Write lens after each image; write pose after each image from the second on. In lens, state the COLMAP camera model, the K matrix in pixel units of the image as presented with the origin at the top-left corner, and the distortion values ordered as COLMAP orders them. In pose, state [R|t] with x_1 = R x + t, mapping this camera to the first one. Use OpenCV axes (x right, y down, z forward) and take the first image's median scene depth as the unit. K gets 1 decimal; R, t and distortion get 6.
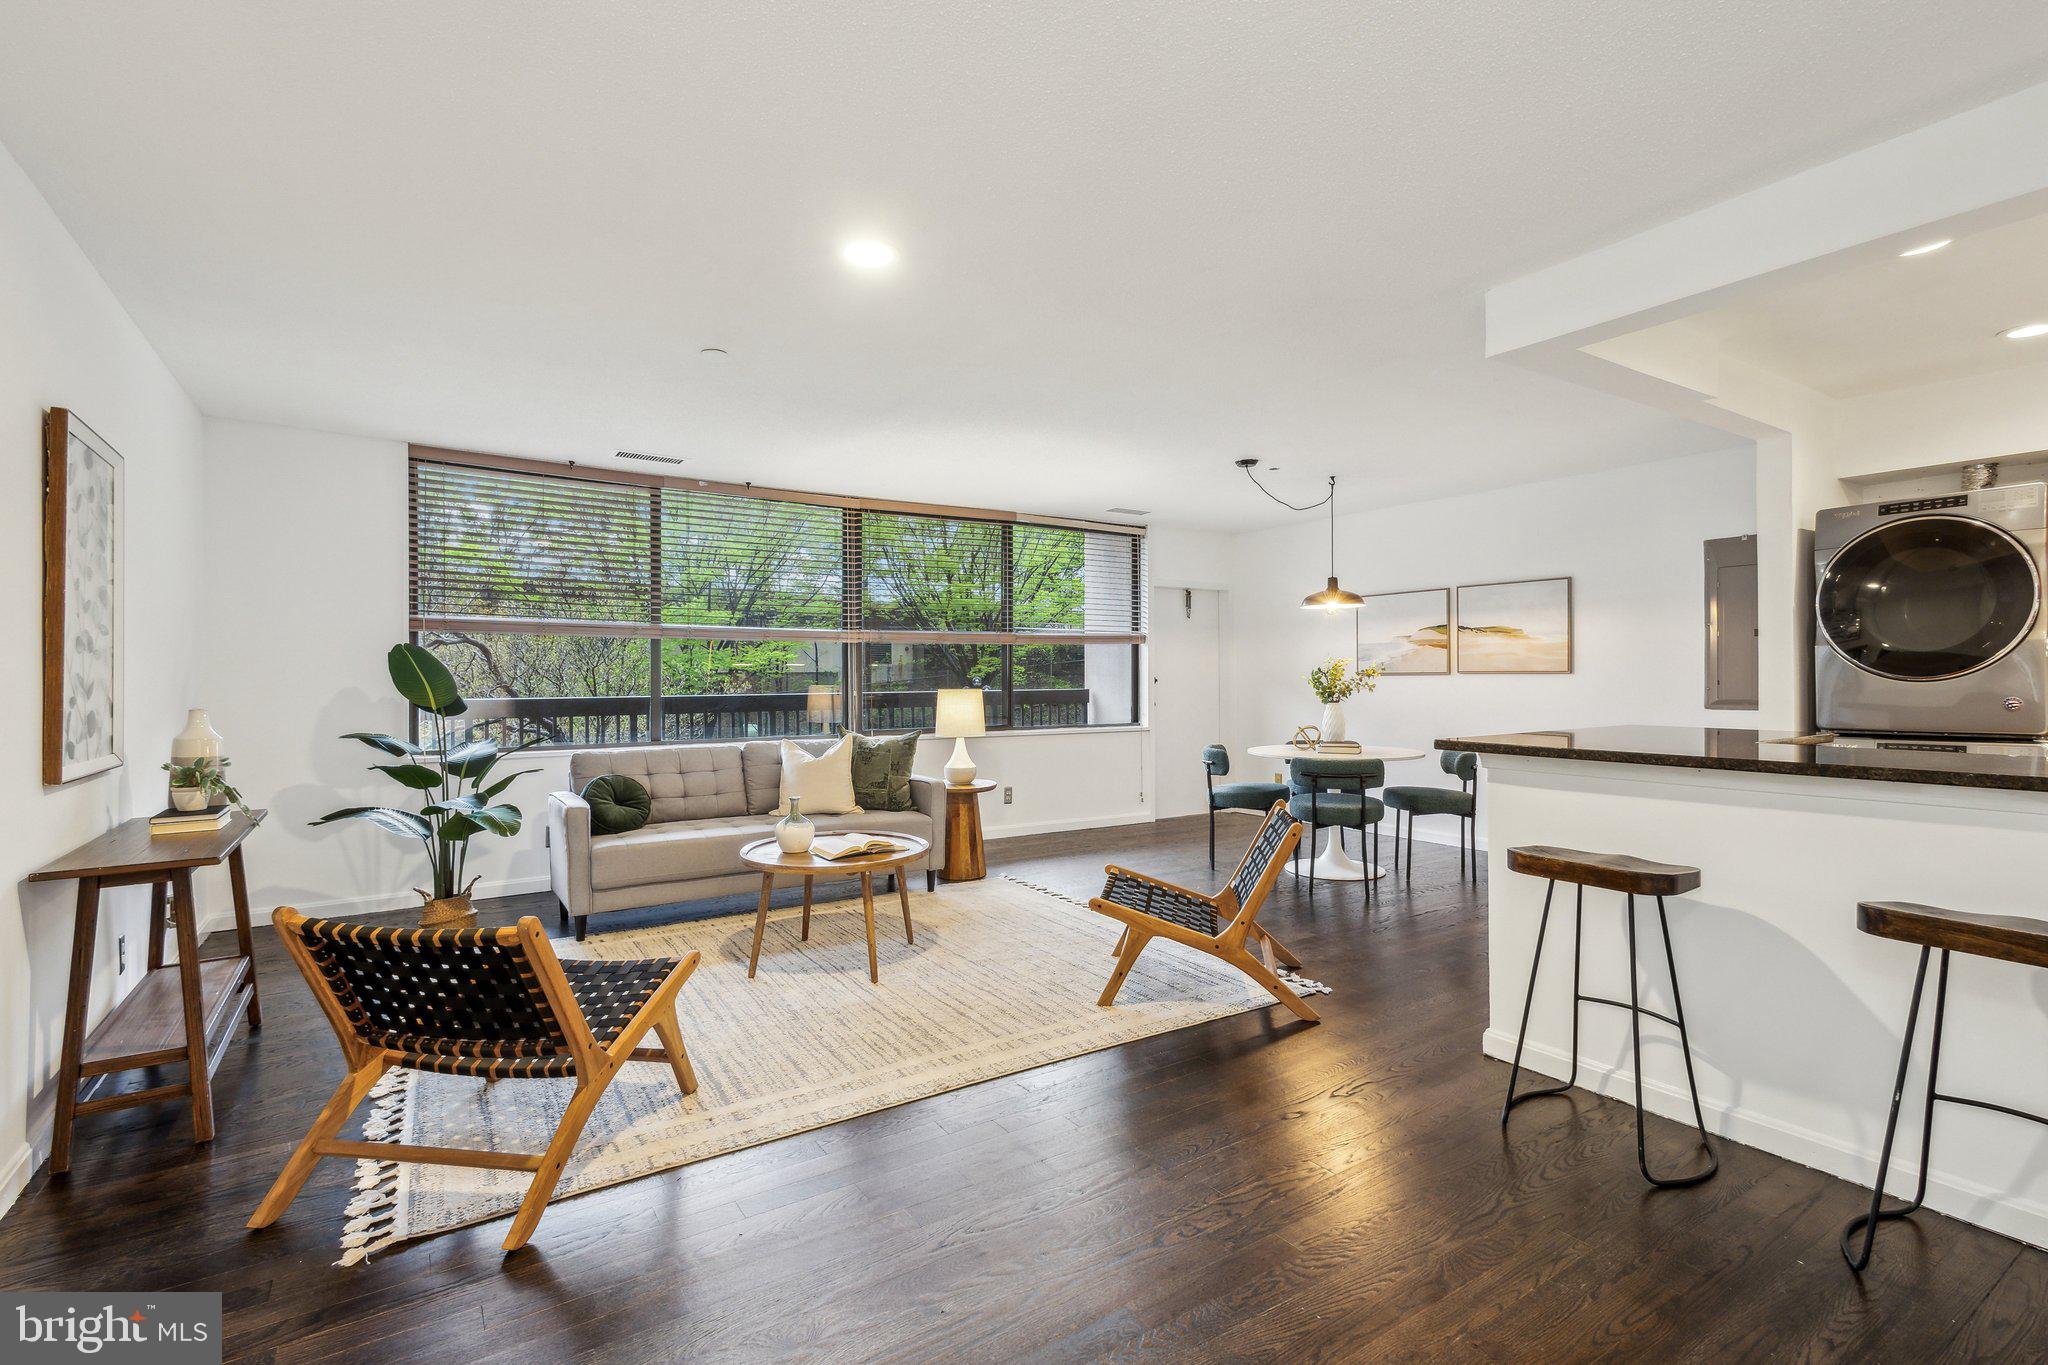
lens RADIAL K [[946.6, 0, 1021.9], [0, 946.6, 686.8], [0, 0, 1]] dist [0.012179, 0.000161]
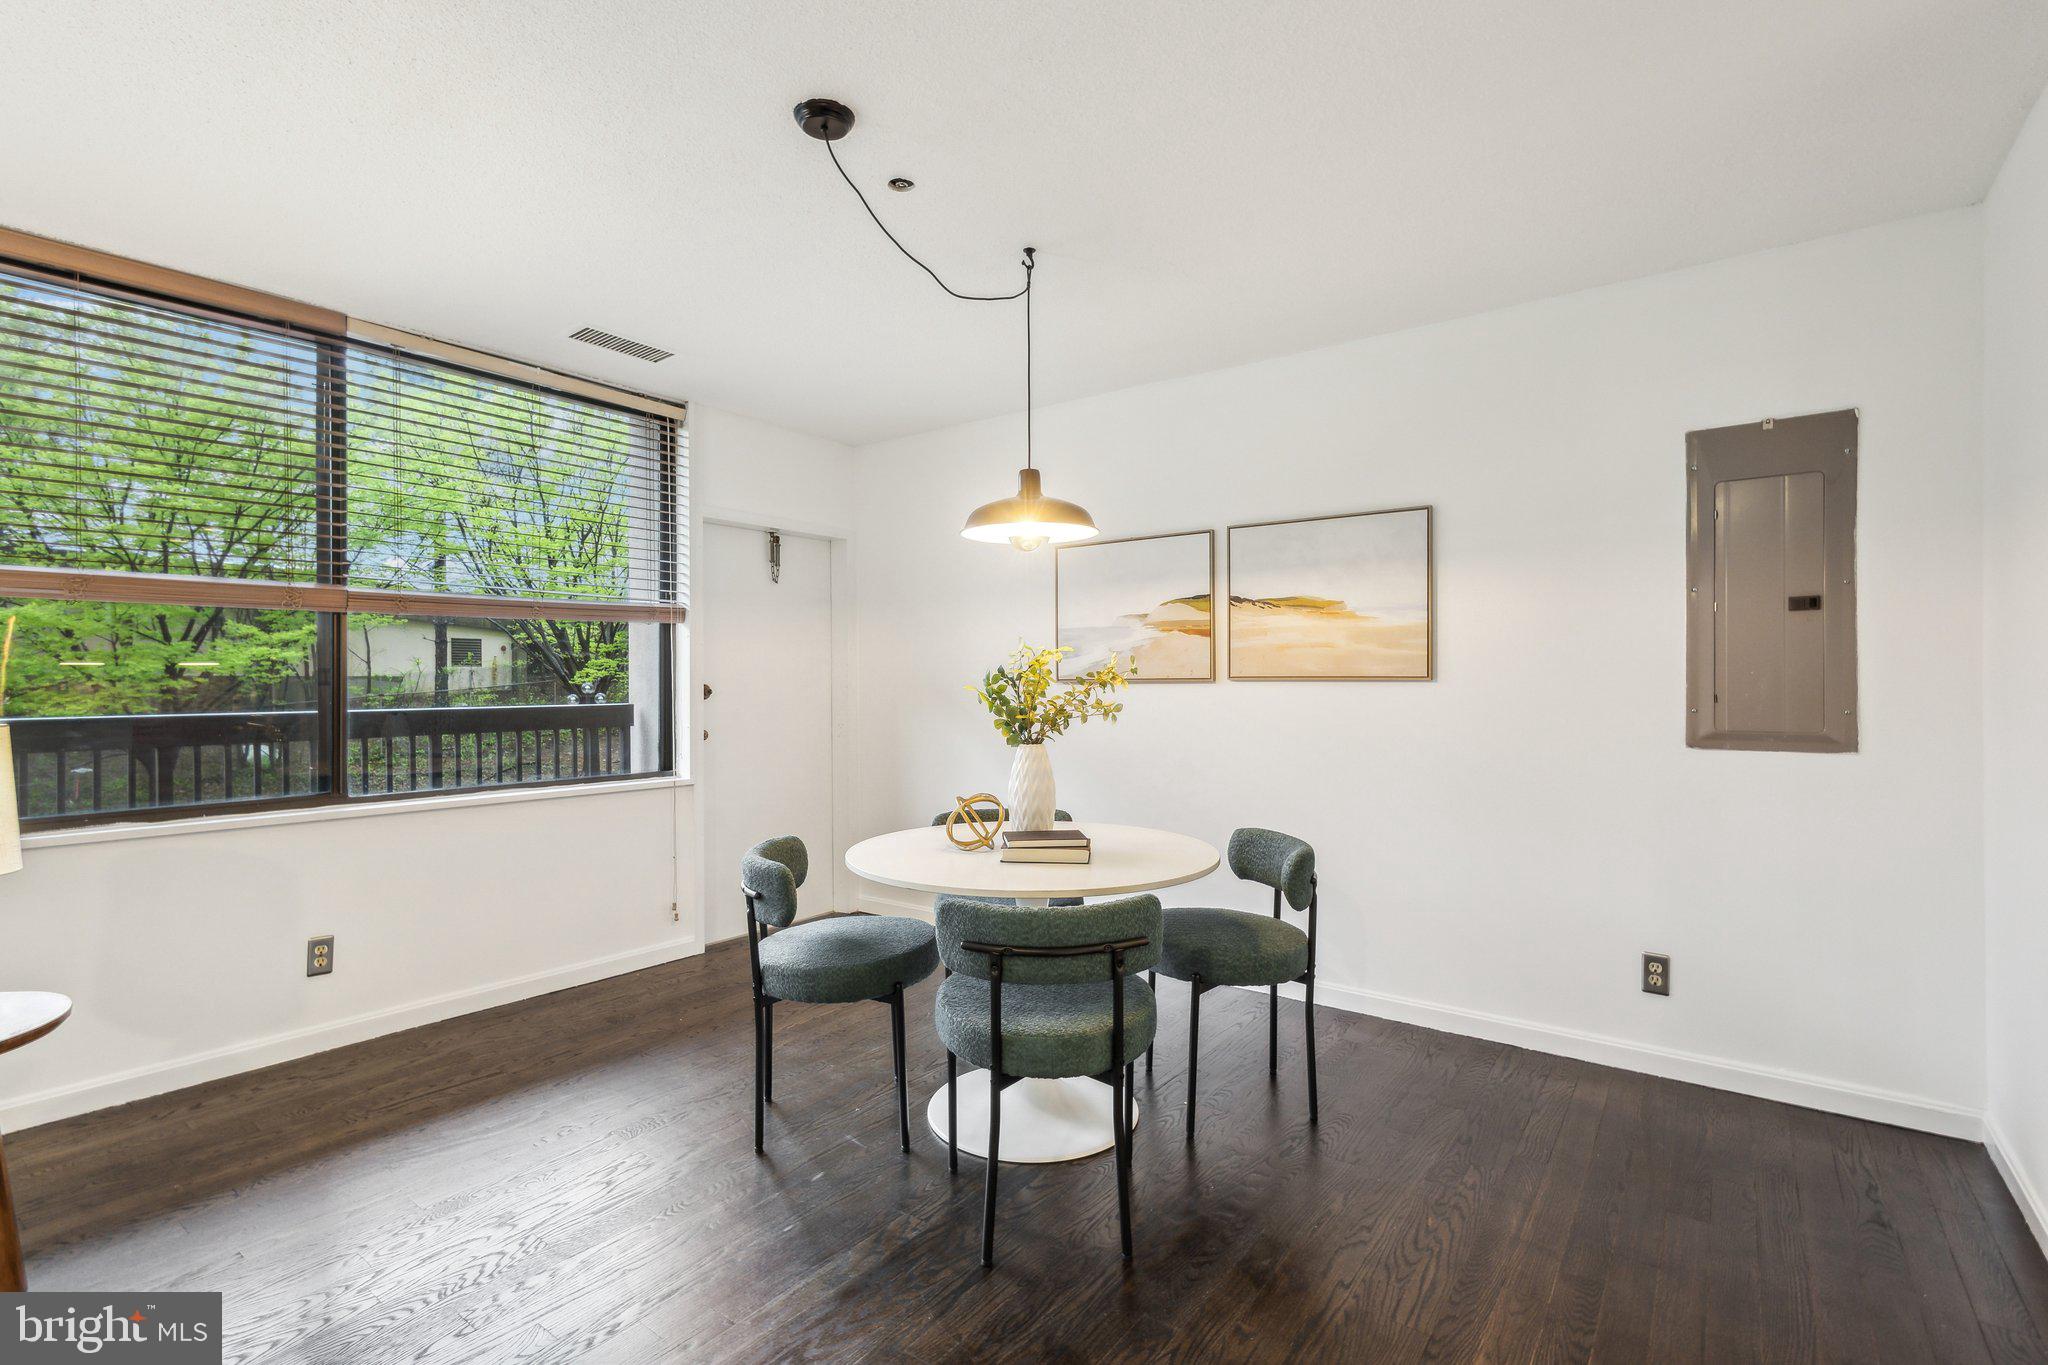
lens RADIAL K [[946.6, 0, 1021.5], [0, 946.6, 678.8], [0, 0, 1]] dist [0.012179, 0.000161]
pose [[0.939953, 0.003568, 0.341286, 0.166808], [0.001445, 0.999895, -0.014433, -0.007764], [-0.341301, 0.014060, 0.939849, 0.567602]]
